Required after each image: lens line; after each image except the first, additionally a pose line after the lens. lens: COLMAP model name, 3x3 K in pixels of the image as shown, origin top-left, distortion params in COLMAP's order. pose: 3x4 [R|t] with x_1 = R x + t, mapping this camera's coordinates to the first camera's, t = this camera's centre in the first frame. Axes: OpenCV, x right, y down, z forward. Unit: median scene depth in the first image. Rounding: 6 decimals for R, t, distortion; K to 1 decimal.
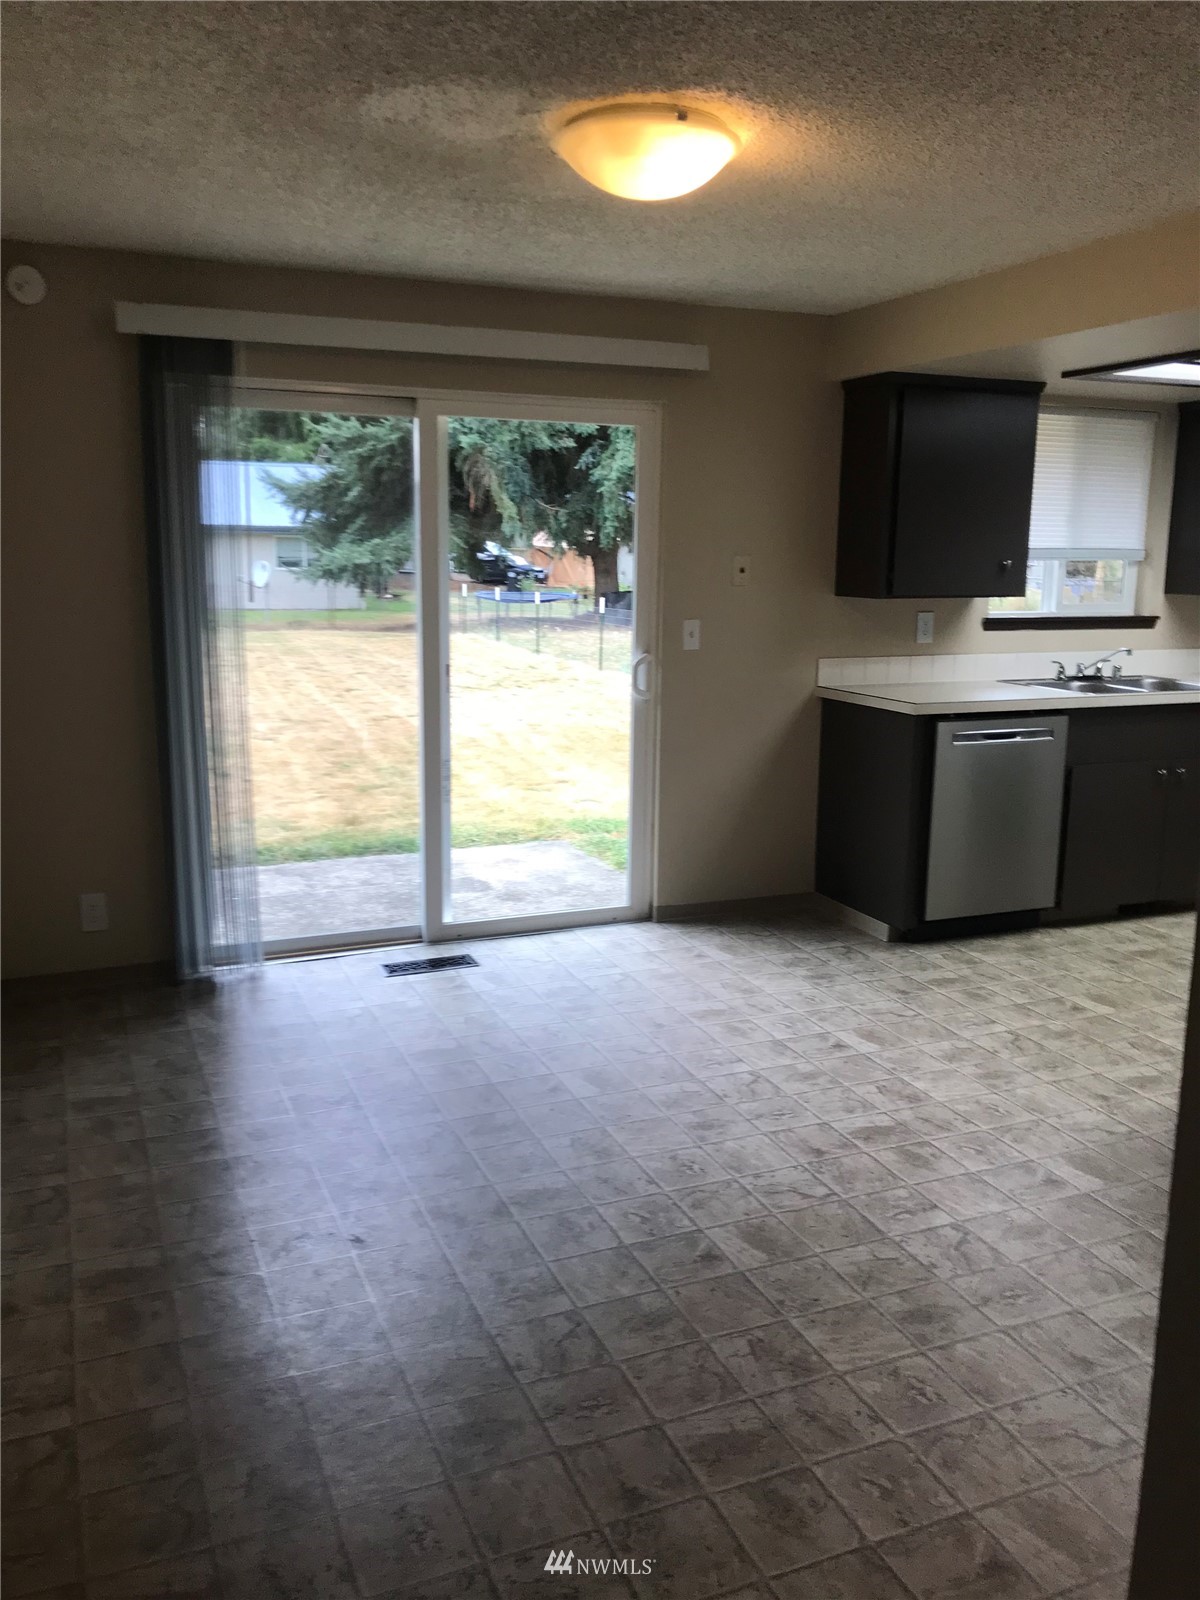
lens RADIAL K [[1314.8, 0, 606.9], [0, 1314.8, 853.5], [0, 0, 1]] dist [0.003472, 0.018409]
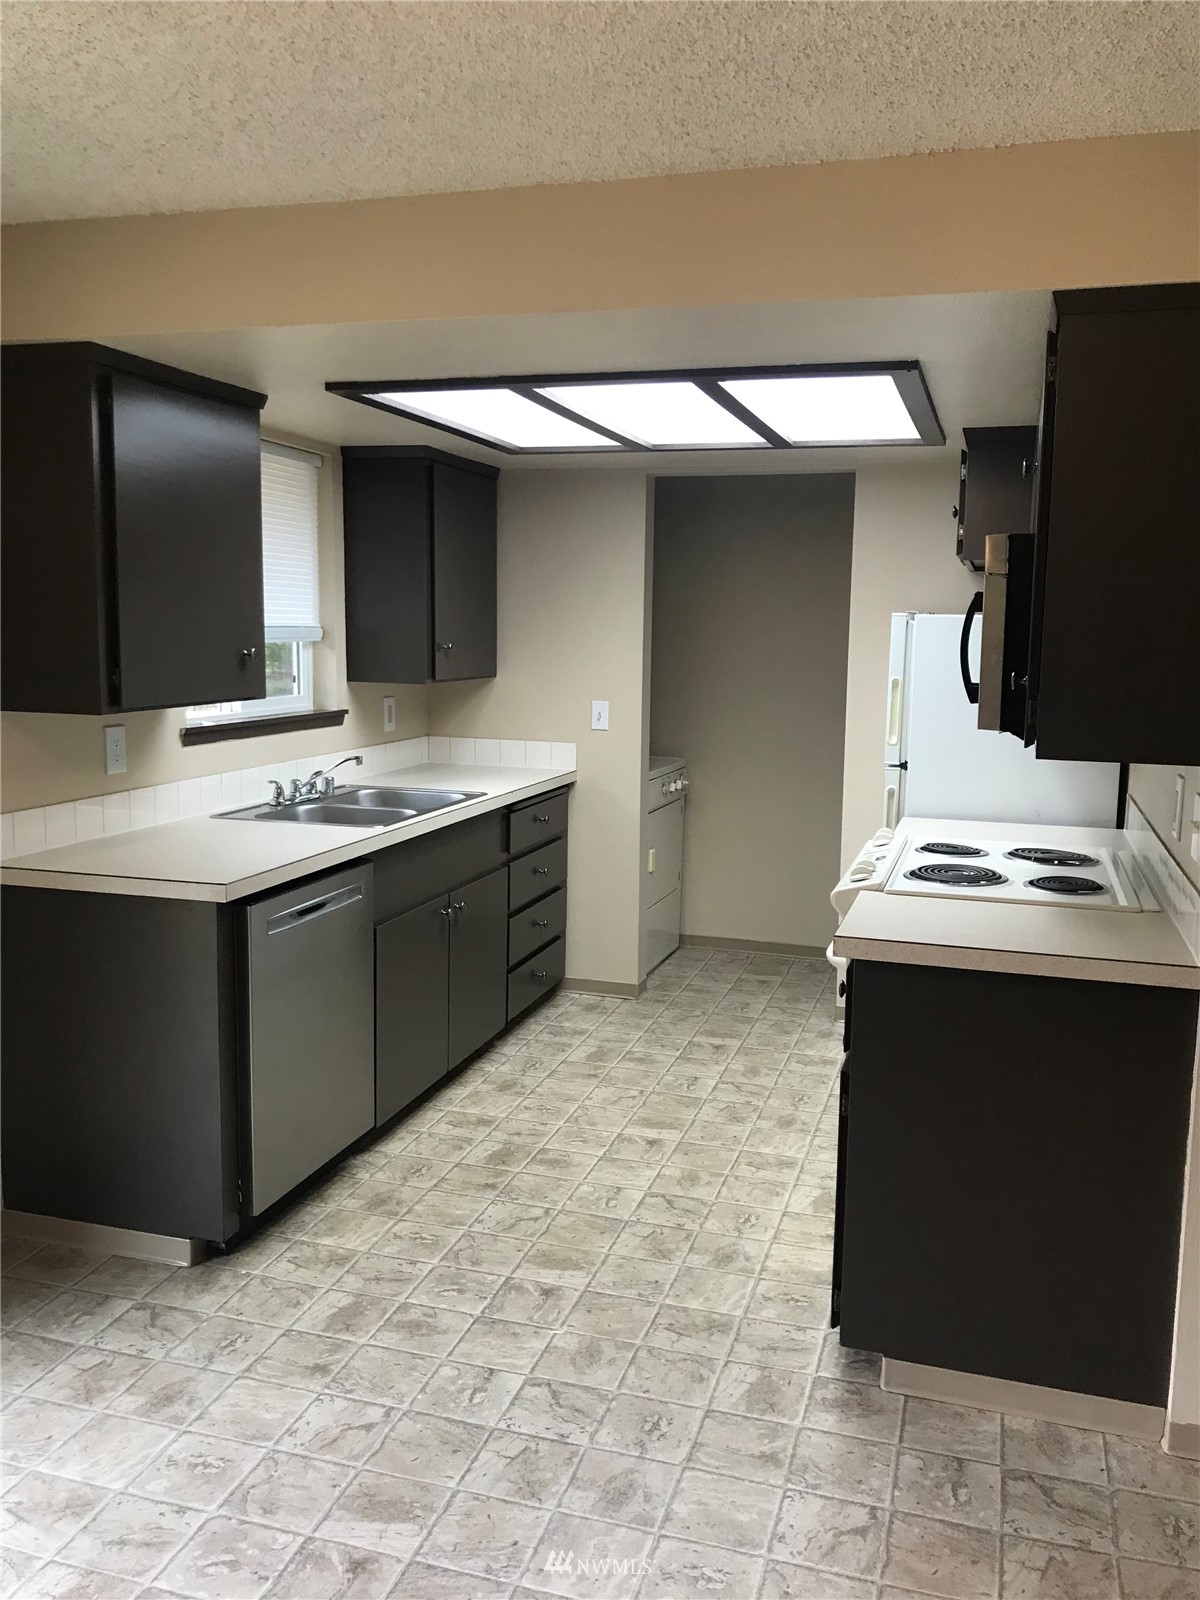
lens RADIAL K [[1314.8, 0, 602.6], [0, 1314.8, 809.3], [0, 0, 1]] dist [0.003472, 0.018409]
pose [[0.636235, -0.110659, 0.763518, -0.109874], [0.166798, 0.985983, 0.003909, -0.114882], [-0.753248, 0.124866, 0.645775, 0.442646]]
